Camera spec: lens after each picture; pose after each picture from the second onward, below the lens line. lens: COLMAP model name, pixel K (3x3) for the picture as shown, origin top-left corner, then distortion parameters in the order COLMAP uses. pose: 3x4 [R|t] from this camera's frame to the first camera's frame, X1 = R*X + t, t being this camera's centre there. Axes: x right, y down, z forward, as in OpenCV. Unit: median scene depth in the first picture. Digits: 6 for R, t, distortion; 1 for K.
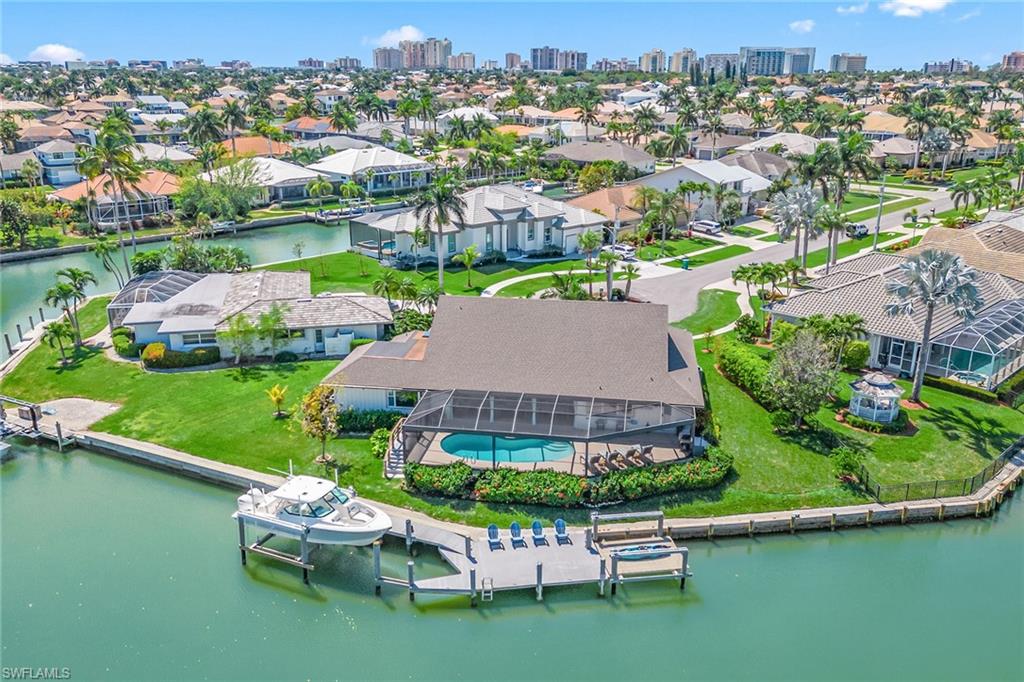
lens RADIAL K [[845.2, 0, 512.0], [0, 845.2, 341.0], [0, 0, 1]] dist [0.074302, -0.072206]
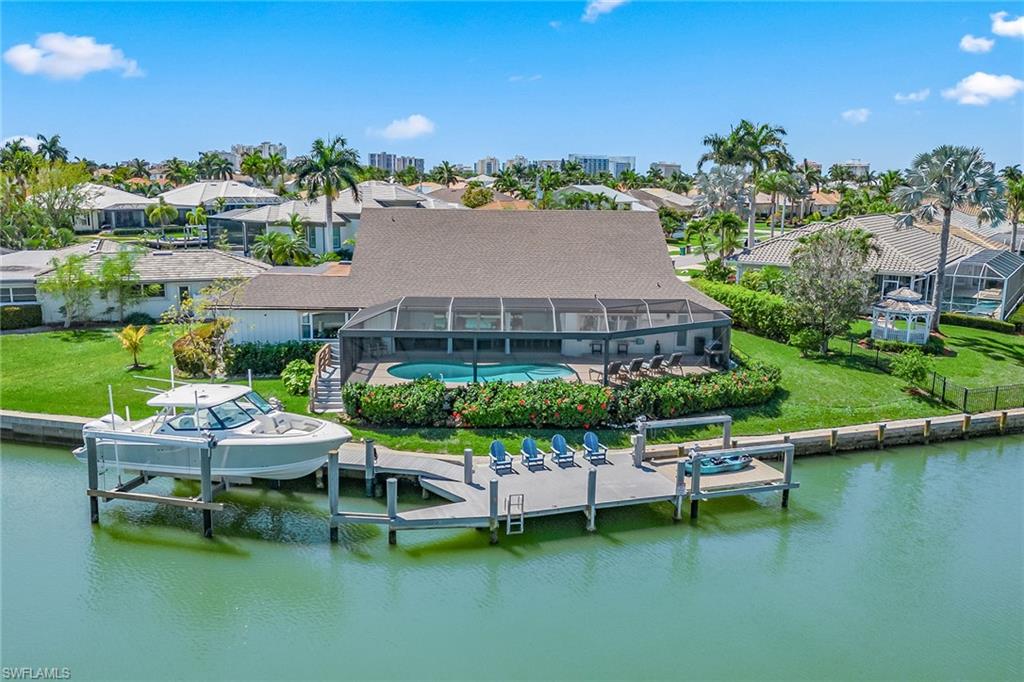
lens RADIAL K [[845.2, 0, 512.0], [0, 845.2, 341.0], [0, 0, 1]] dist [0.074302, -0.072206]
pose [[0.982231, -0.024390, 0.186085, -0.123577], [0.046858, 0.991989, -0.117315, 0.201272], [-0.181733, 0.123950, 0.975505, 0.312636]]
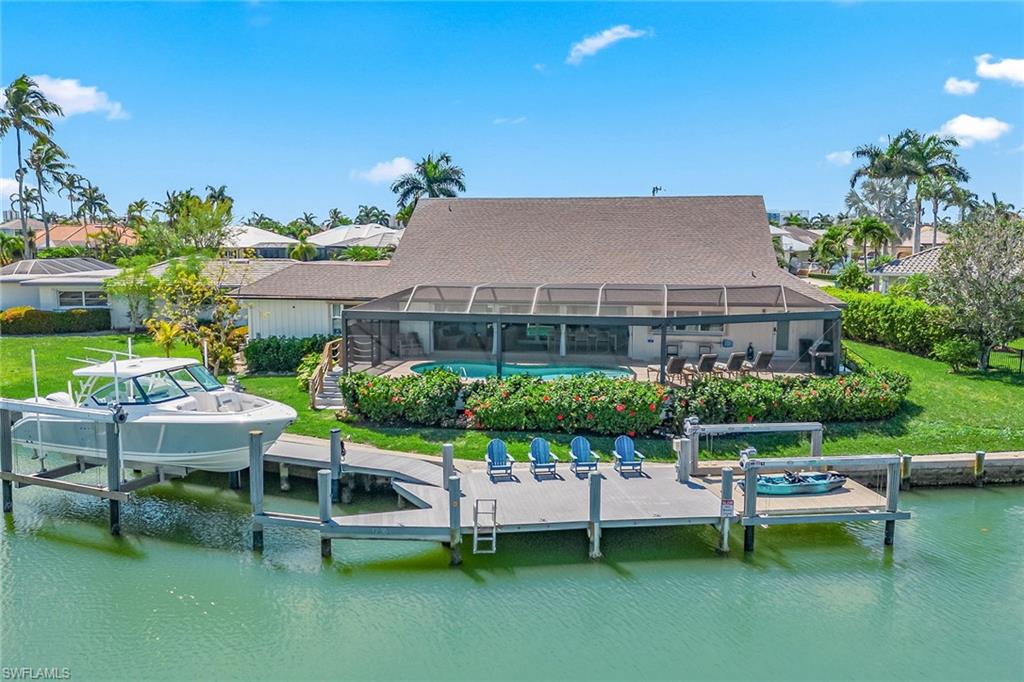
lens RADIAL K [[845.2, 0, 512.0], [0, 845.2, 341.0], [0, 0, 1]] dist [0.074302, -0.072206]
pose [[0.999990, 0.000932, -0.004484, -0.010341], [-0.001765, 0.981853, -0.189636, 0.237079], [0.004226, 0.189642, 0.981844, 0.441363]]
